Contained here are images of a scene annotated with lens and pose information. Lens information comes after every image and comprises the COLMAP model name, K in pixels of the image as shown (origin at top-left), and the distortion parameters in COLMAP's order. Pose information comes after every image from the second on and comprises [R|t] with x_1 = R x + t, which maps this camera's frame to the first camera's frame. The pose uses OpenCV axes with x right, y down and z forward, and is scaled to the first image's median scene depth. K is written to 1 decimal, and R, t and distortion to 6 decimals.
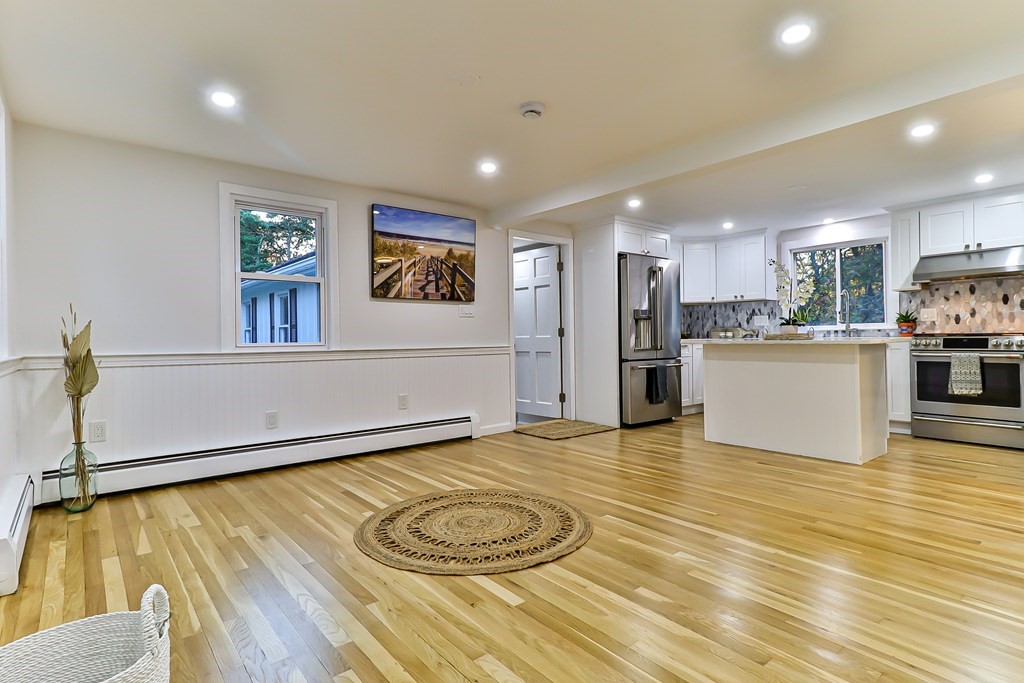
lens RADIAL K [[521.2, 0, 505.0], [0, 521.2, 336.6], [0, 0, 1]] dist [0.023174, -0.001621]
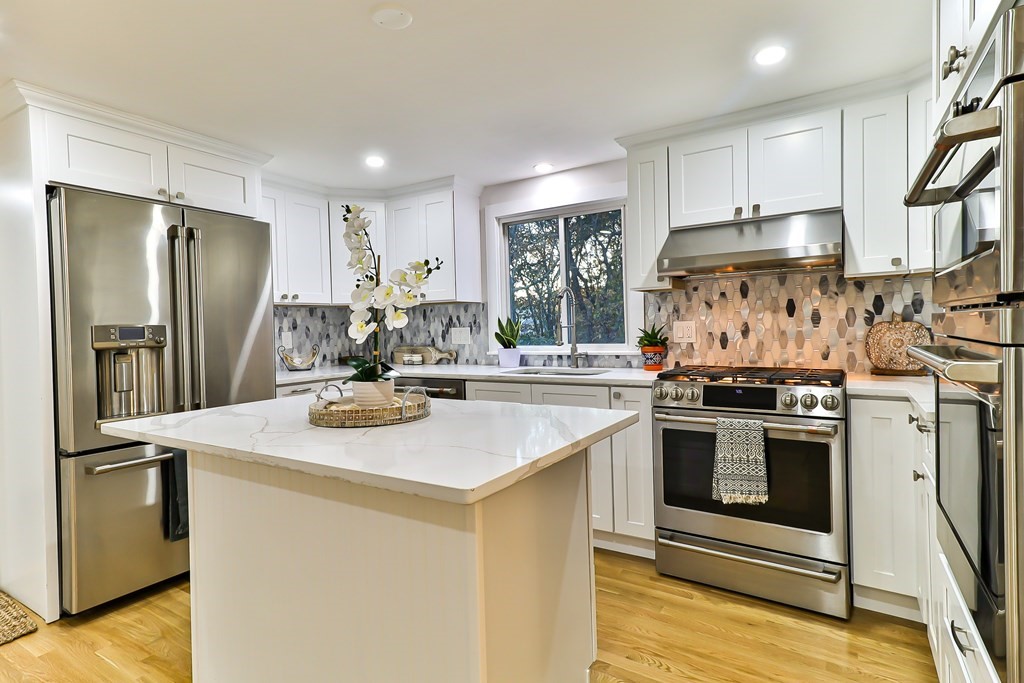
lens RADIAL K [[521.2, 0, 513.9], [0, 521.2, 335.8], [0, 0, 1]] dist [0.023174, -0.001621]
pose [[0.943862, -0.015492, 0.329977, 0.435115], [0.011374, 0.999832, 0.014408, -0.047629], [-0.330145, -0.009846, 0.943879, 0.519533]]
